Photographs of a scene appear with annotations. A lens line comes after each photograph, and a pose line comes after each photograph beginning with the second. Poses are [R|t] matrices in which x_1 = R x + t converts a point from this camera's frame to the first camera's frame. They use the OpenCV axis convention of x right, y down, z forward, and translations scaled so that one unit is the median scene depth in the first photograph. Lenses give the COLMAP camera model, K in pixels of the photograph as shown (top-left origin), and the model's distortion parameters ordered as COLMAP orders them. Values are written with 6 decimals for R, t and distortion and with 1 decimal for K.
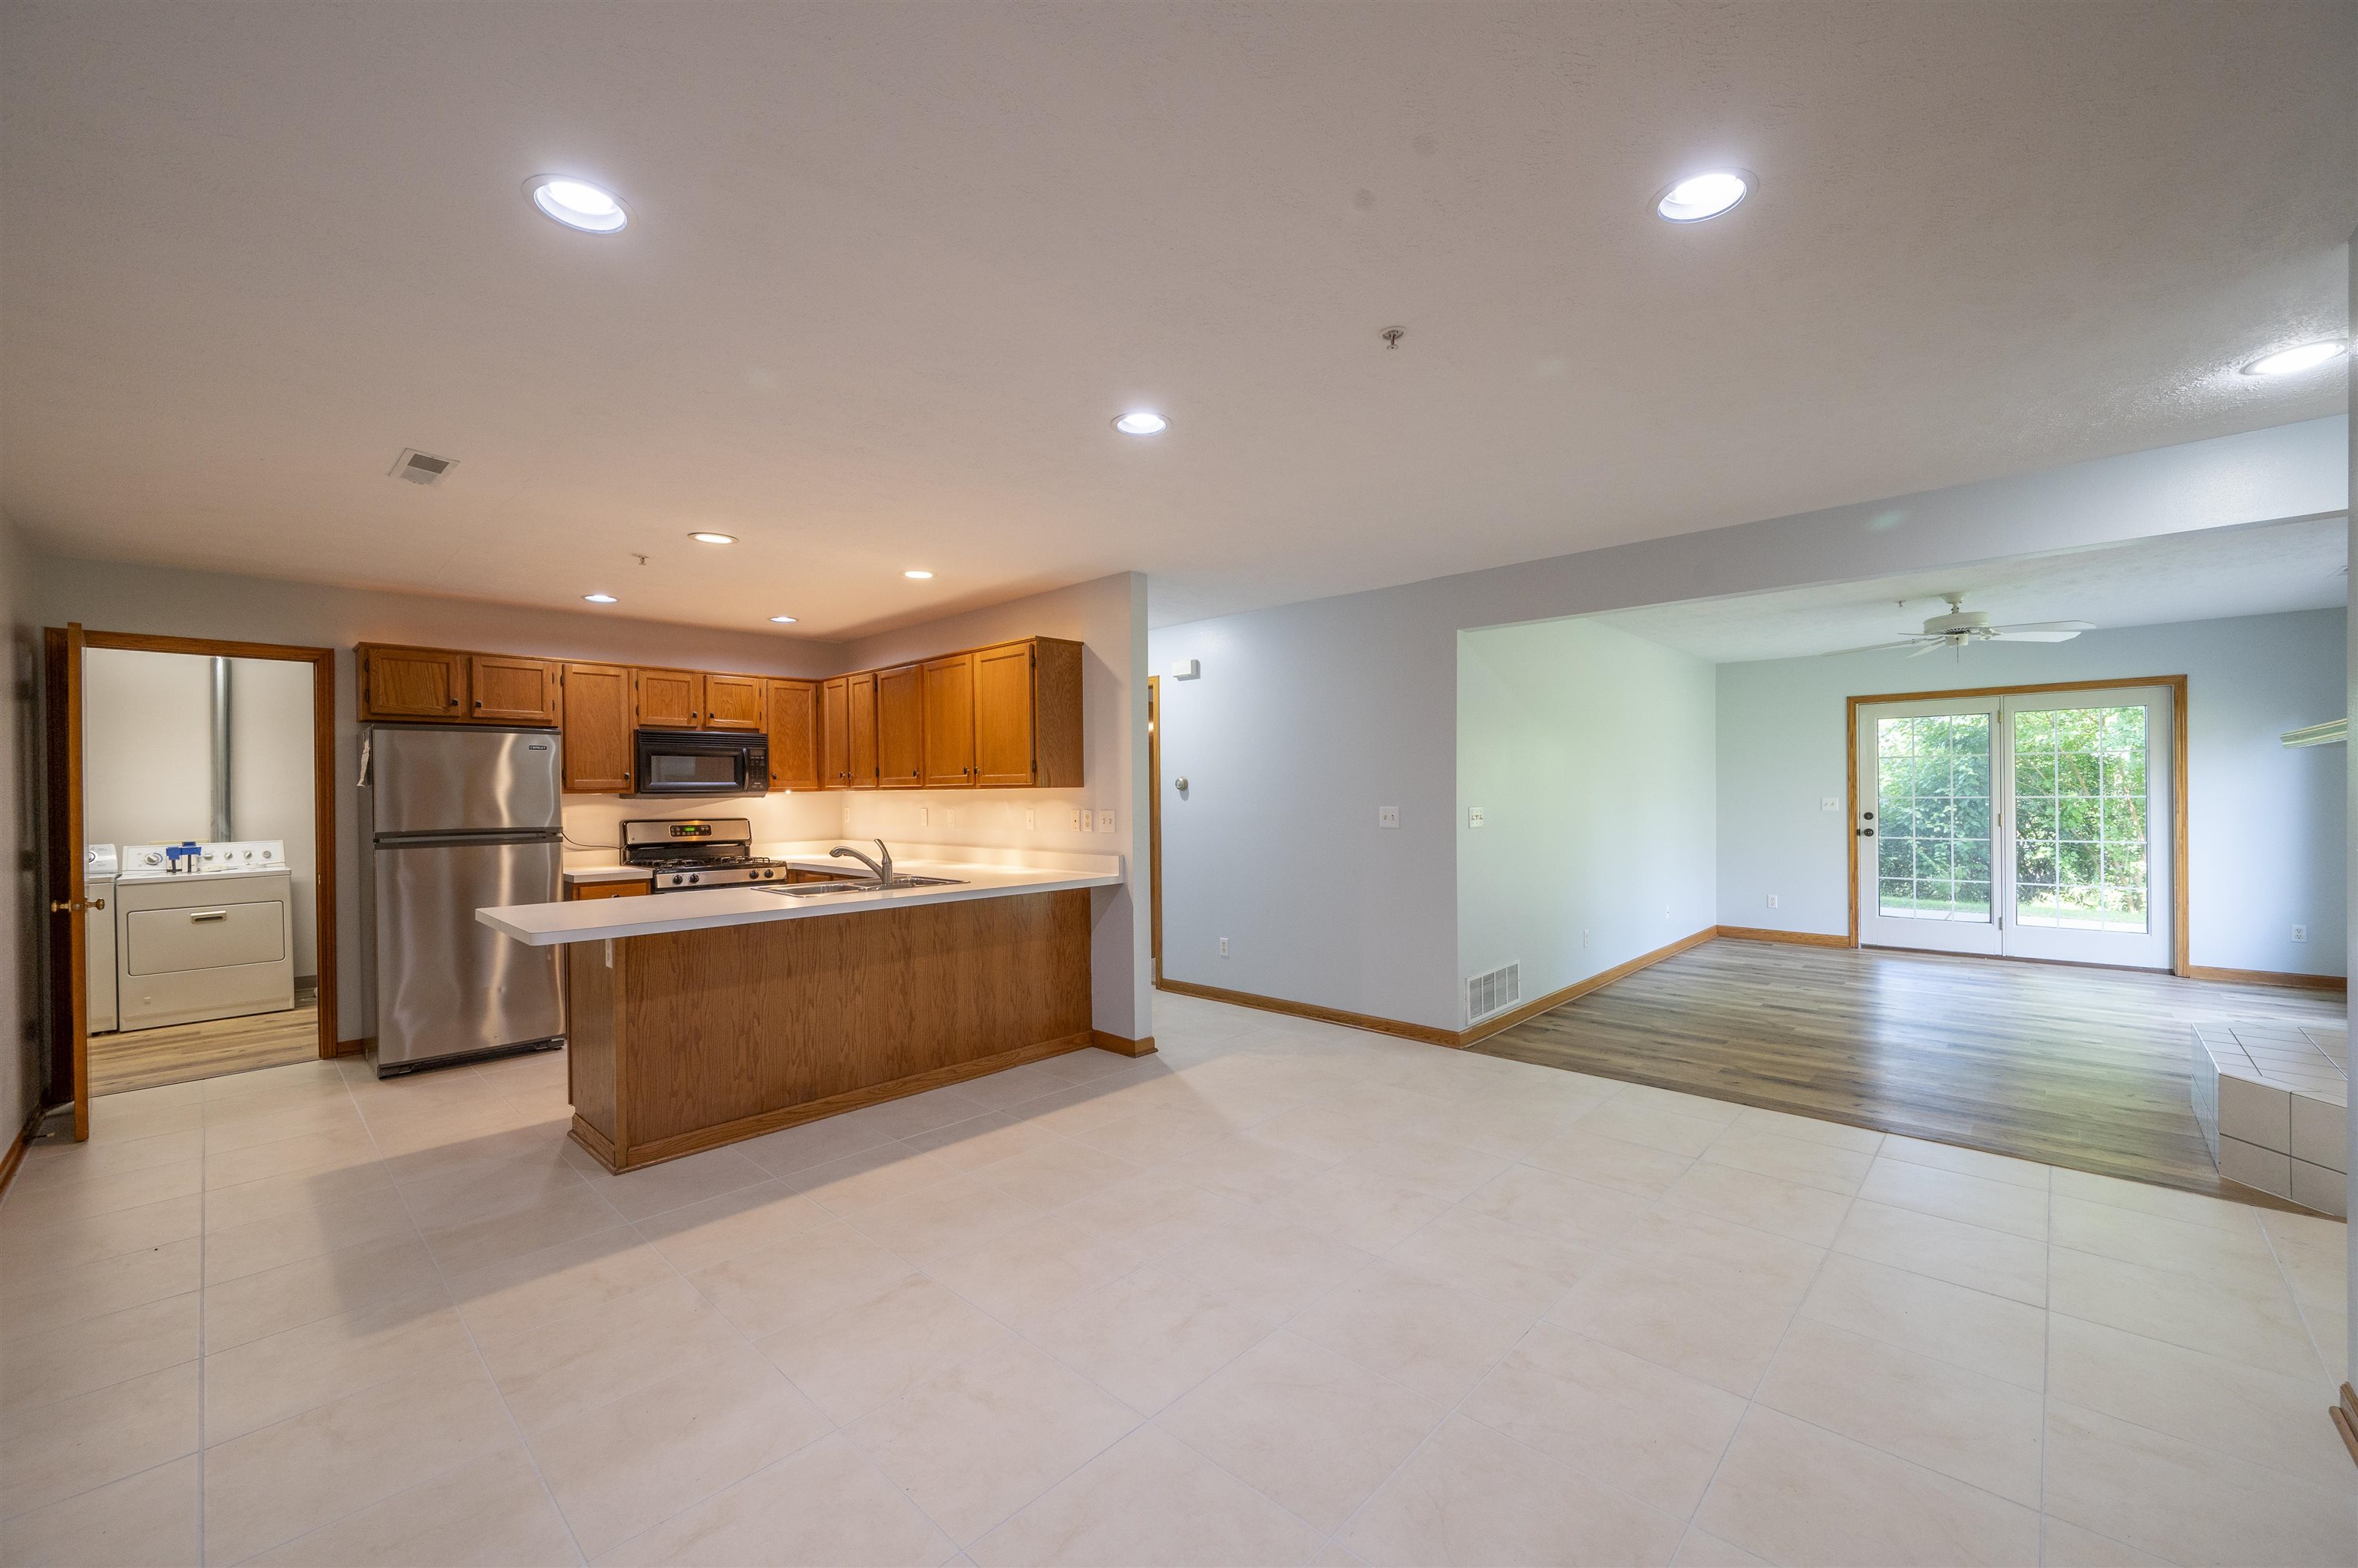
lens RADIAL K [[927.4, 0, 1176.2], [0, 927.4, 793.5], [0, 0, 1]] dist [0.002158, 0.000392]
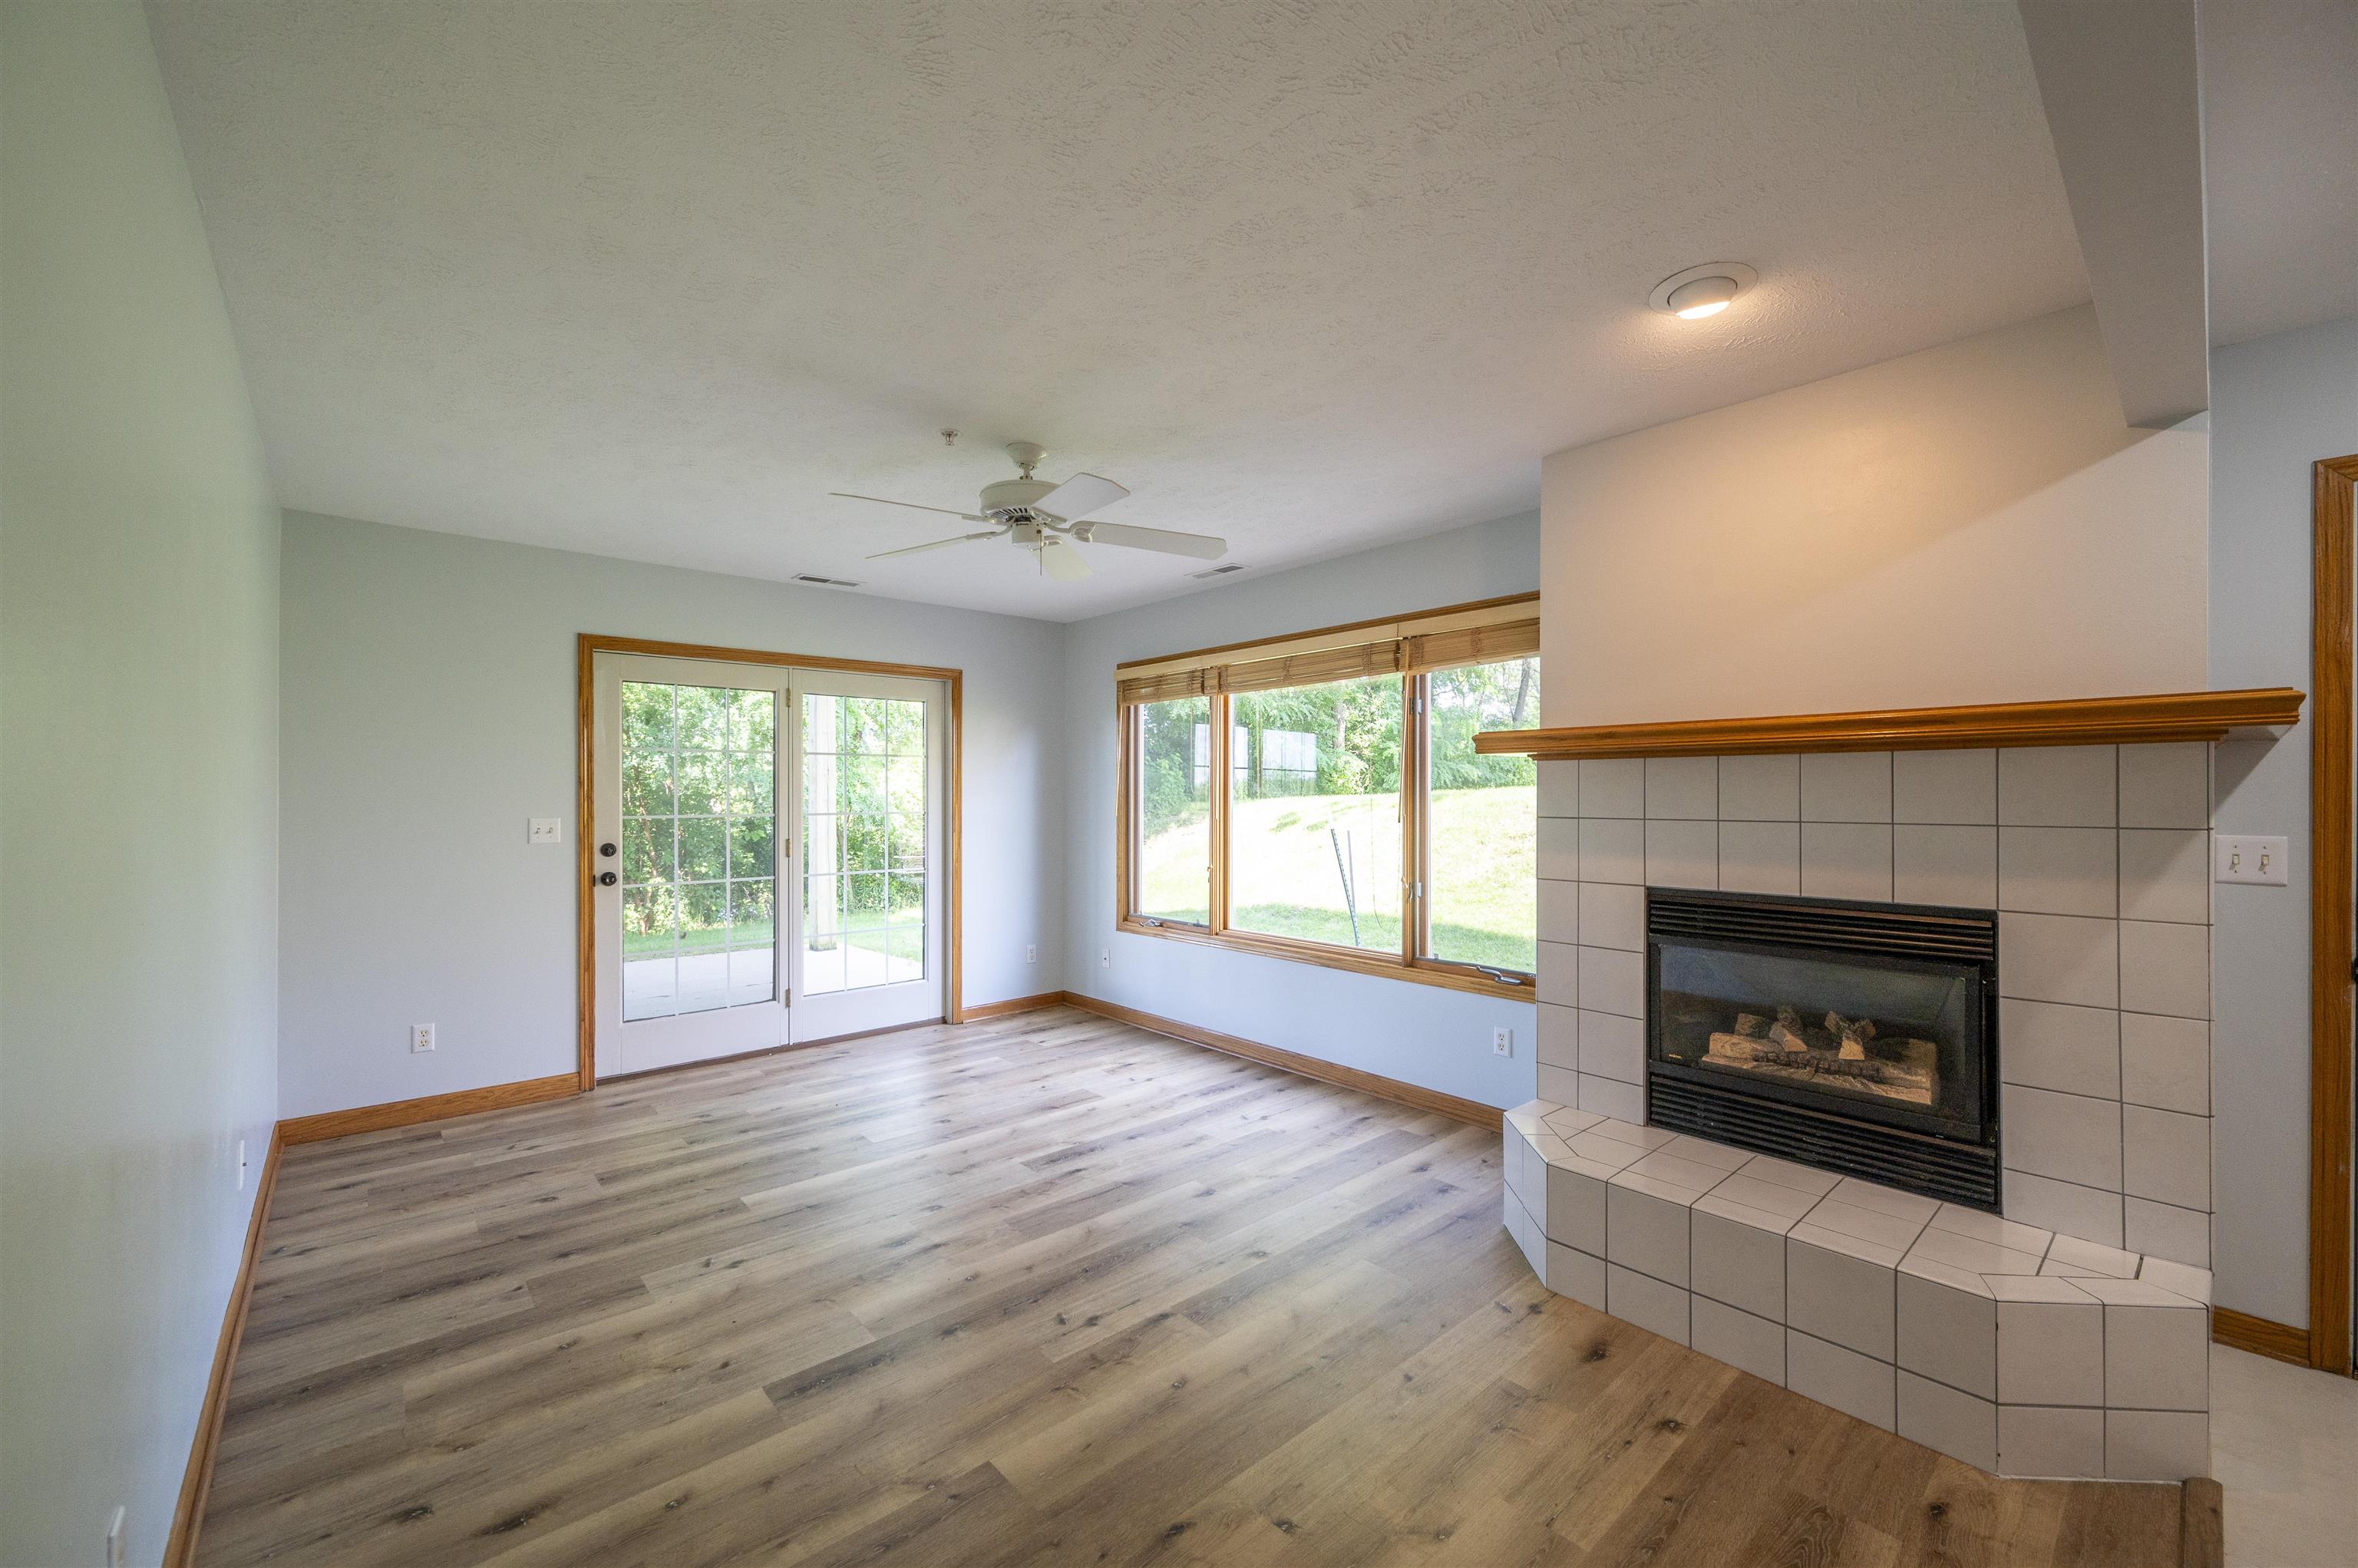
lens RADIAL K [[927.4, 0, 1175.9], [0, 927.4, 797.2], [0, 0, 1]] dist [0.002158, 0.000392]
pose [[0.090402, 0.006694, 0.995883, 0.100676], [0.001922, 0.999974, -0.006896, -0.001681], [-0.995904, 0.002538, 0.090386, 0.287589]]
